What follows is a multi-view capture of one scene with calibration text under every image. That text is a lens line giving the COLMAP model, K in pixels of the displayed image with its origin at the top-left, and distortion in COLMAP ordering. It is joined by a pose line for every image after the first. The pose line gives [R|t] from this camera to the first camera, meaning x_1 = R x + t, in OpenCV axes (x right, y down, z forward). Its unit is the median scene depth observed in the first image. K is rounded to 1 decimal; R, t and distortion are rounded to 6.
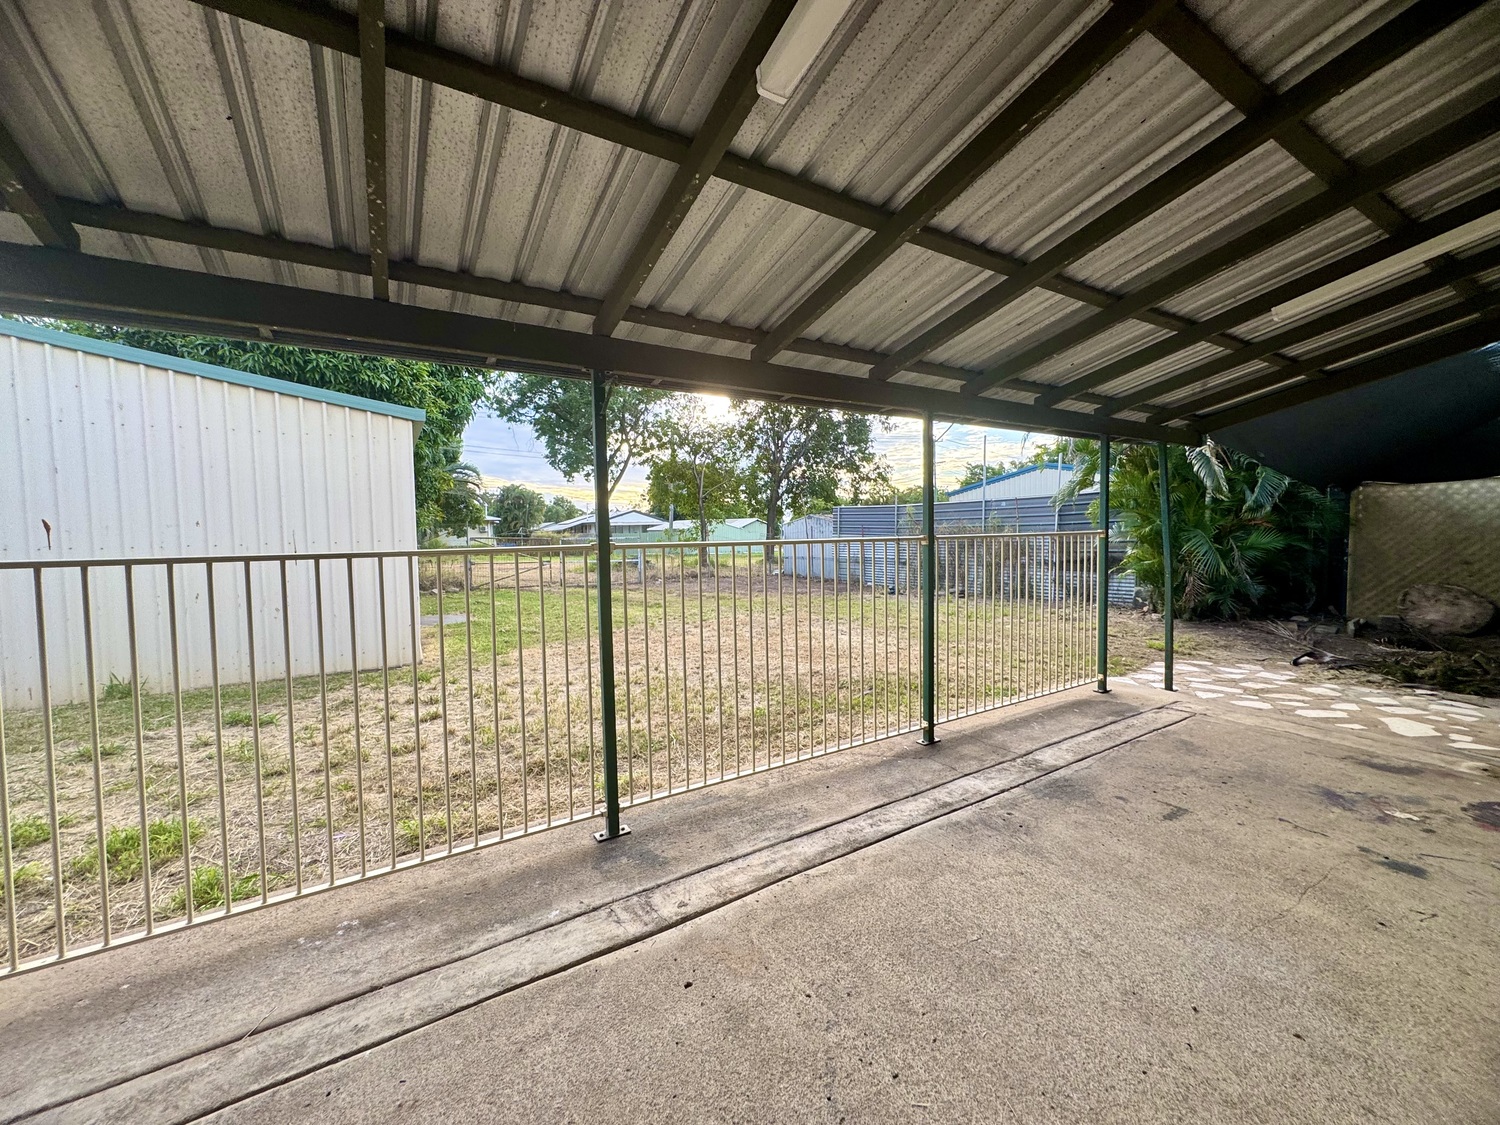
lens RADIAL K [[590.2, 0, 729.2], [0, 590.2, 559.0], [0, 0, 1]] dist [0.004193, 0.000065]
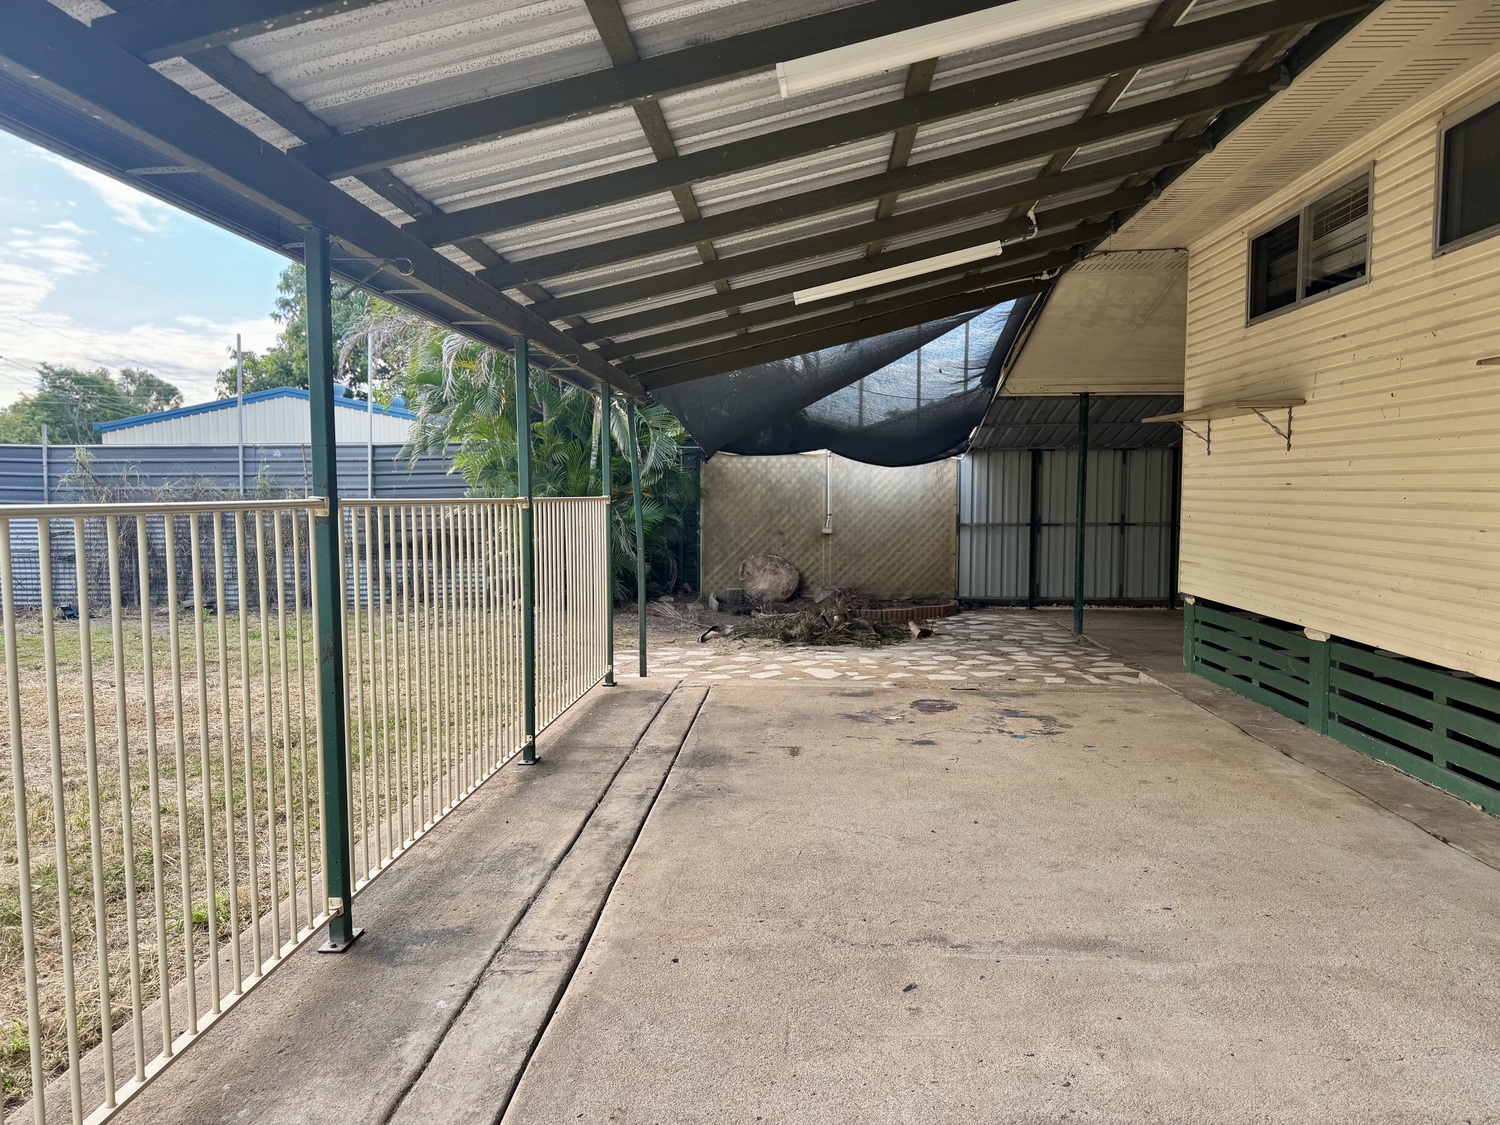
lens RADIAL K [[1088.2, 0, 750.0], [0, 1088.2, 562.5], [0, 0, 1]] dist [0.009239, -0.001673]
pose [[0.546395, -0.031924, 0.836919, -0.592744], [0.027005, 0.999425, 0.020492, 0.024903], [-0.837092, 0.011404, 0.546943, -0.018937]]
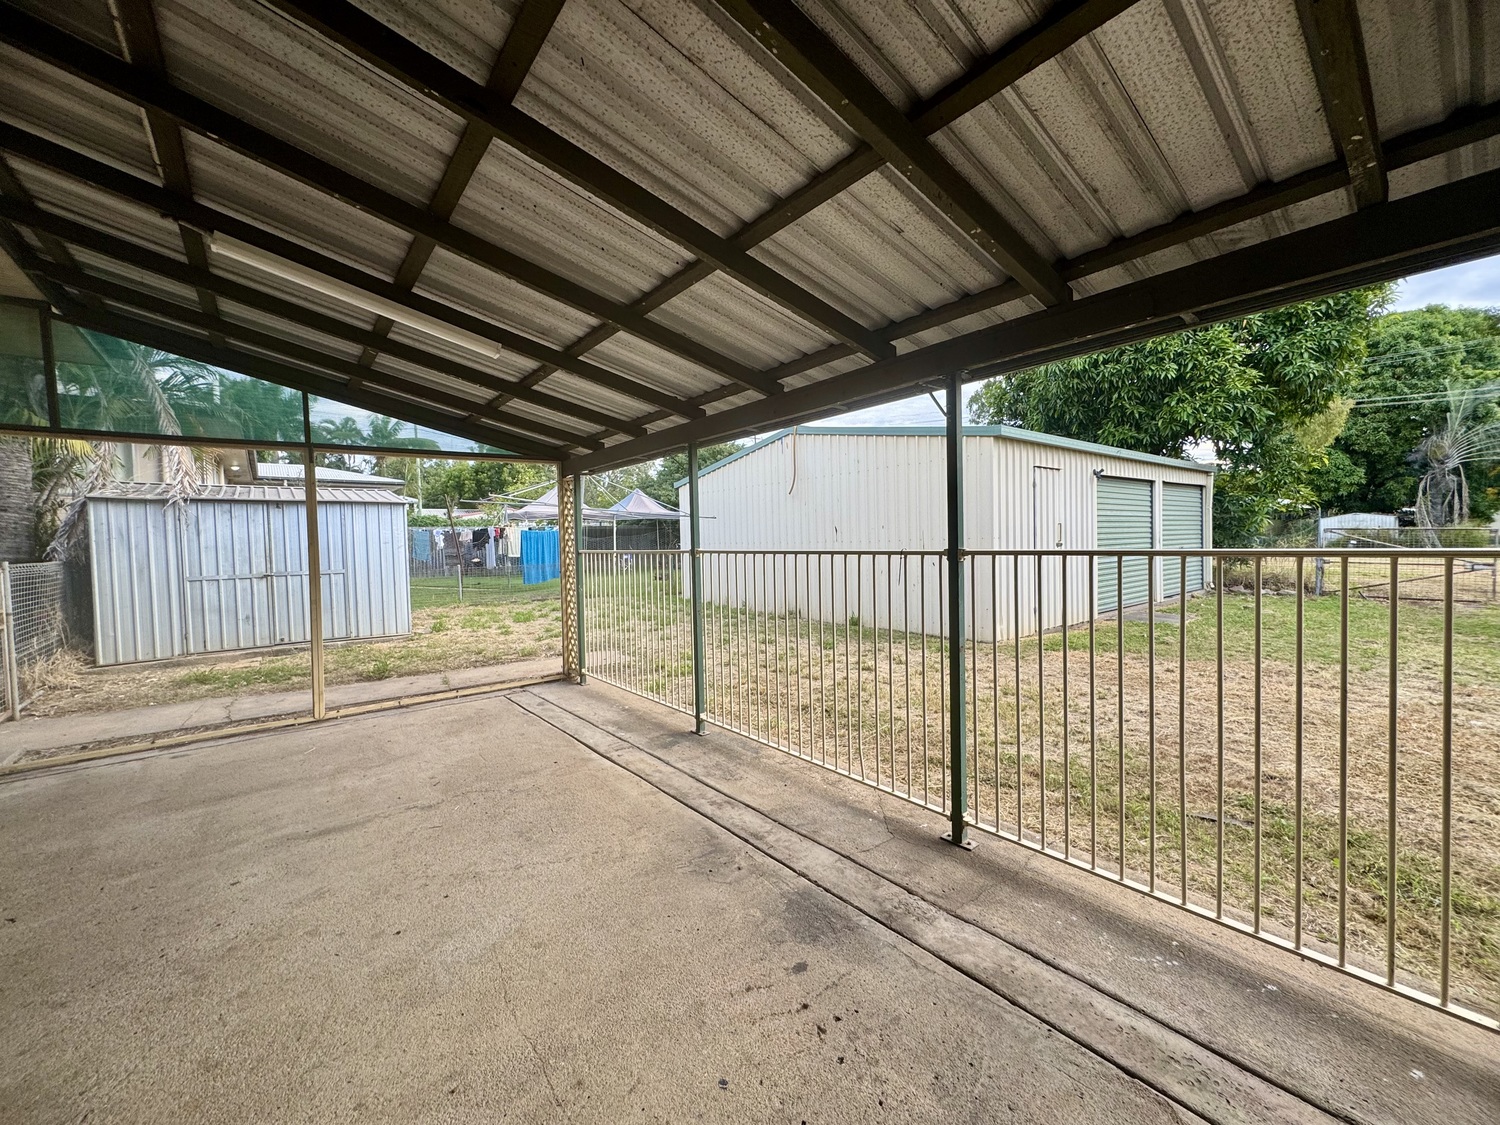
lens RADIAL K [[590.2, 0, 729.2], [0, 590.2, 559.0], [0, 0, 1]] dist [0.004193, 0.000065]
pose [[0.123890, 0.052846, -0.990888, 0.831437], [-0.019979, 0.998511, 0.050754, -0.041788], [0.992095, 0.013509, 0.124762, 0.554740]]
